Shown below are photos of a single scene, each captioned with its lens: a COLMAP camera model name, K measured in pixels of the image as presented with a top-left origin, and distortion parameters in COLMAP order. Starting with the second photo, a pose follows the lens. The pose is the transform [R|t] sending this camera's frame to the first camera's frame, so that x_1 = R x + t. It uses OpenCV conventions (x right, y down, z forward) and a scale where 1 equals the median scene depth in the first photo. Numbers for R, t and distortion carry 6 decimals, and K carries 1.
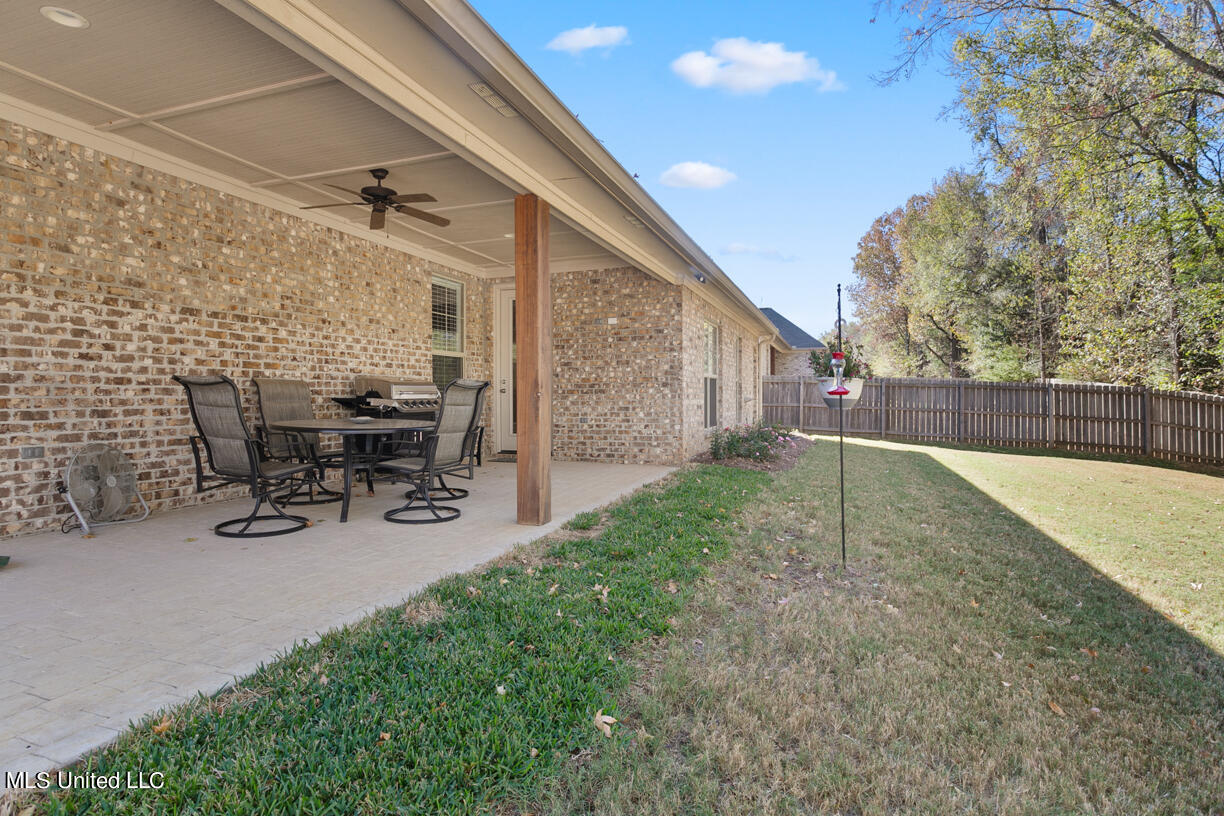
lens RADIAL K [[641.0, 0, 612.0], [0, 641.0, 408.0], [0, 0, 1]] dist [-0.004873, -0.000126]
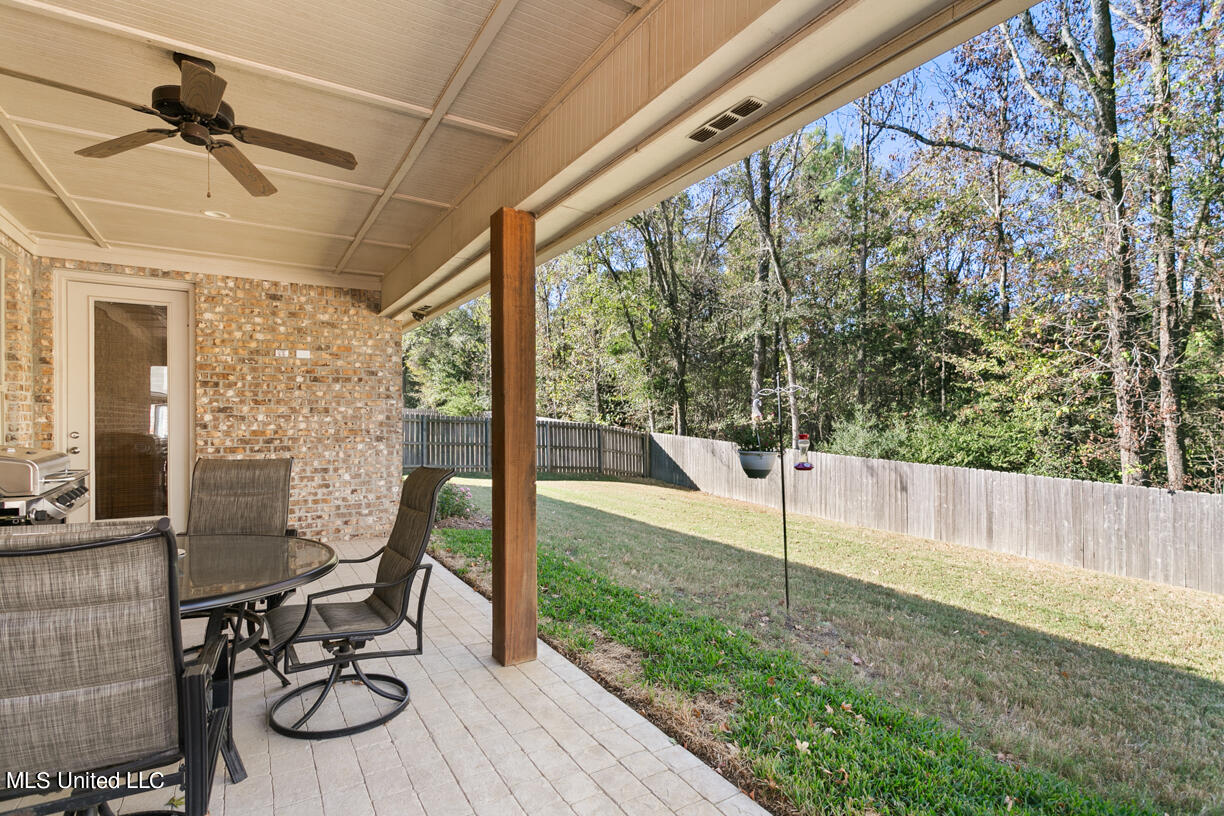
lens RADIAL K [[614.4, 0, 613.8], [0, 614.4, 427.2], [0, 0, 1]] dist [0.002351, 0.000755]
pose [[0.603567, -0.007837, 0.797273, -0.352903], [0.008453, 0.999958, 0.003430, -0.049956], [-0.797267, 0.004669, 0.603609, 0.276846]]
